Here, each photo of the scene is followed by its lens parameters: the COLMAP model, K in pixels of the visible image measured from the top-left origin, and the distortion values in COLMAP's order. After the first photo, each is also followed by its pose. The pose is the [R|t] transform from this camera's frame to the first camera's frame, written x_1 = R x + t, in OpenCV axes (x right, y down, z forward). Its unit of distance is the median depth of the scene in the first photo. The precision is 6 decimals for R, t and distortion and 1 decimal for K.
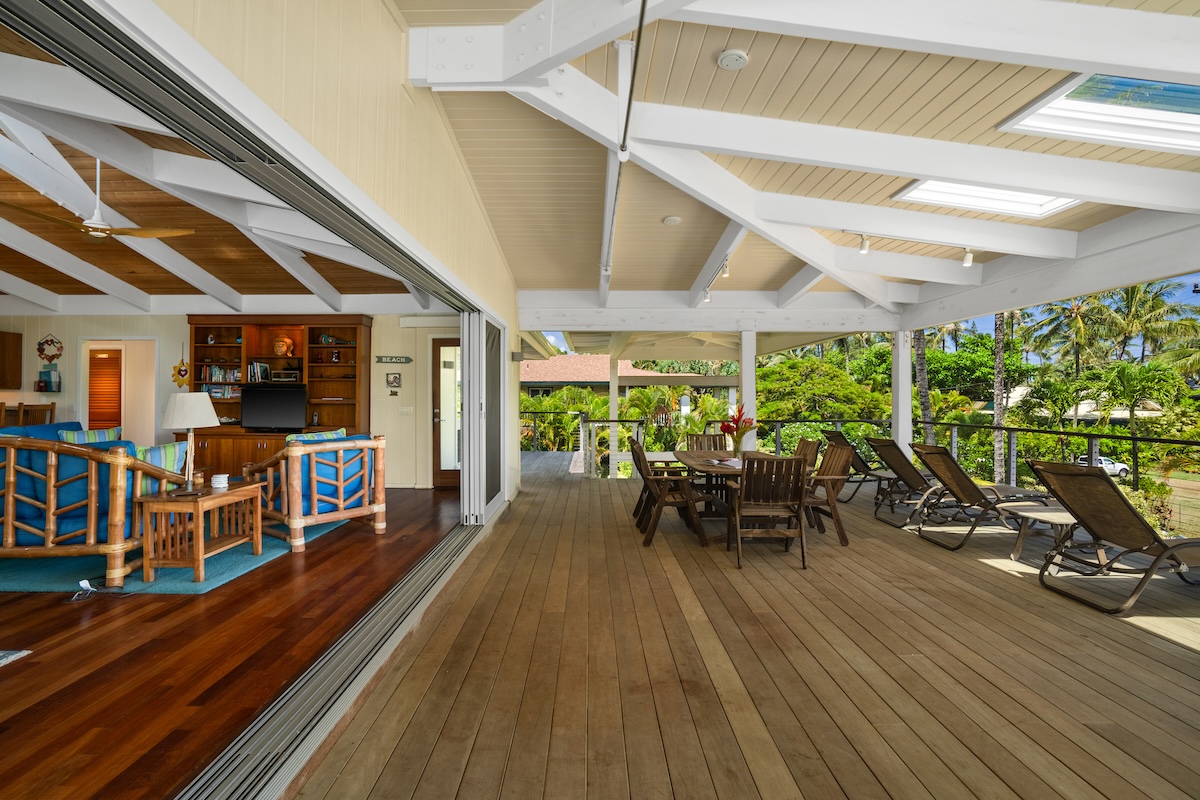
lens RADIAL K [[563.6, 0, 602.4], [0, 563.6, 394.3], [0, 0, 1]] dist [-0.063624, 0.024152]
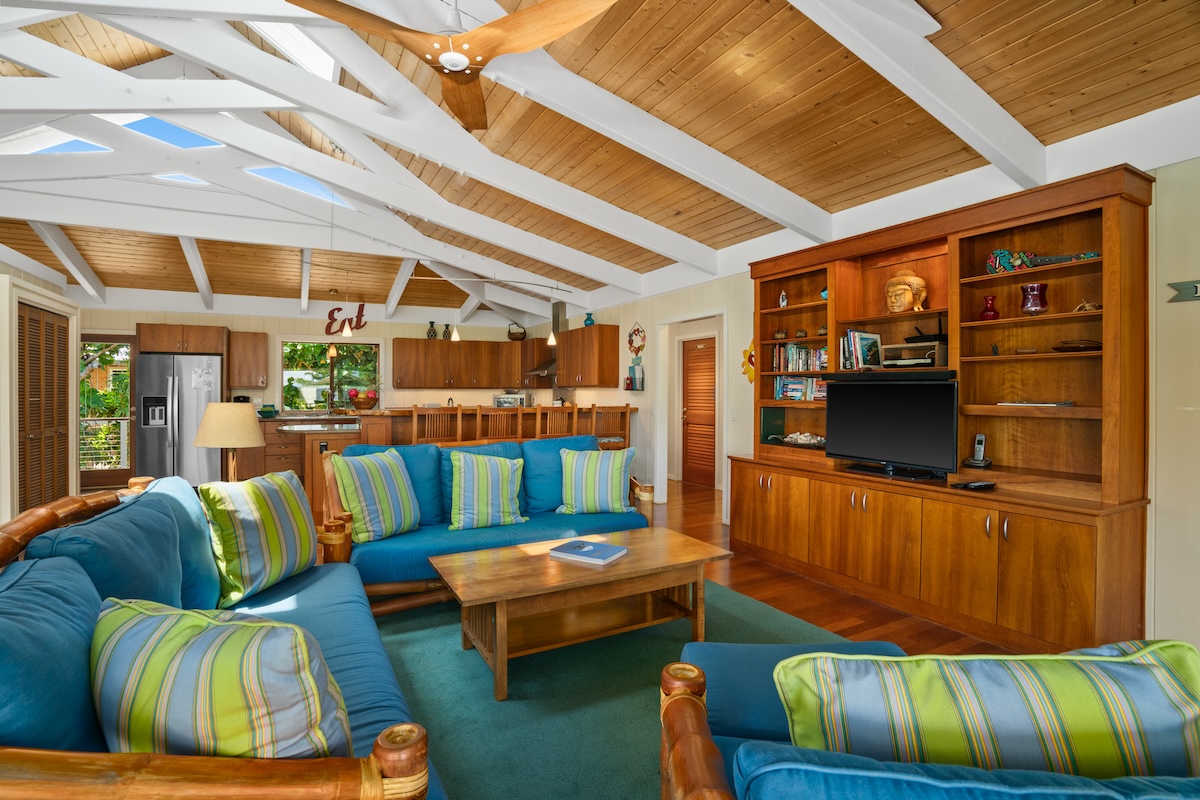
lens RADIAL K [[563.6, 0, 580.8], [0, 563.6, 393.3], [0, 0, 1]] dist [-0.063624, 0.024152]
pose [[0.452926, 0.000803, -0.891548, -0.277561], [0.007999, 0.999956, 0.004965, -0.004843], [0.891512, -0.009380, 0.452900, 0.530848]]
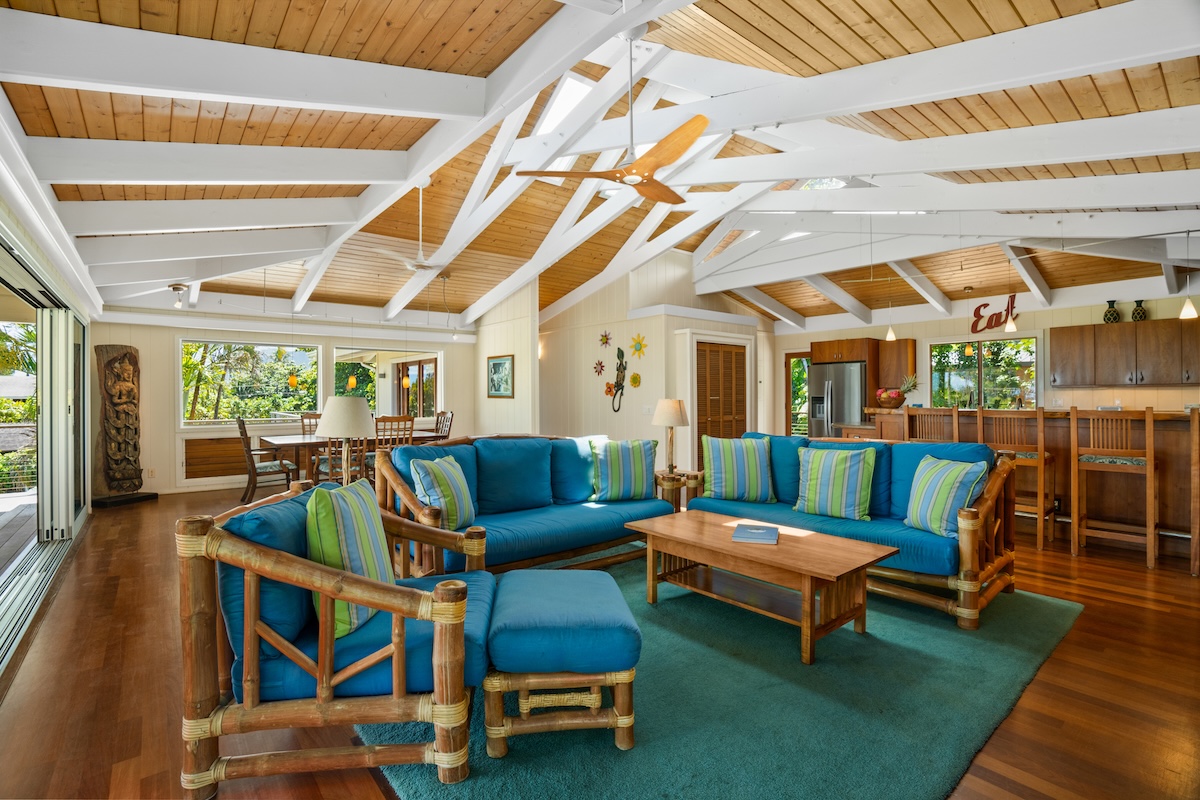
lens RADIAL K [[563.6, 0, 604.8], [0, 563.6, 396.8], [0, 0, 1]] dist [-0.063624, 0.024152]
pose [[-0.781308, 0.003076, -0.624137, -0.266641], [0.009157, 0.999937, -0.006536, 0.003965], [0.624078, -0.010822, -0.781287, 0.978174]]
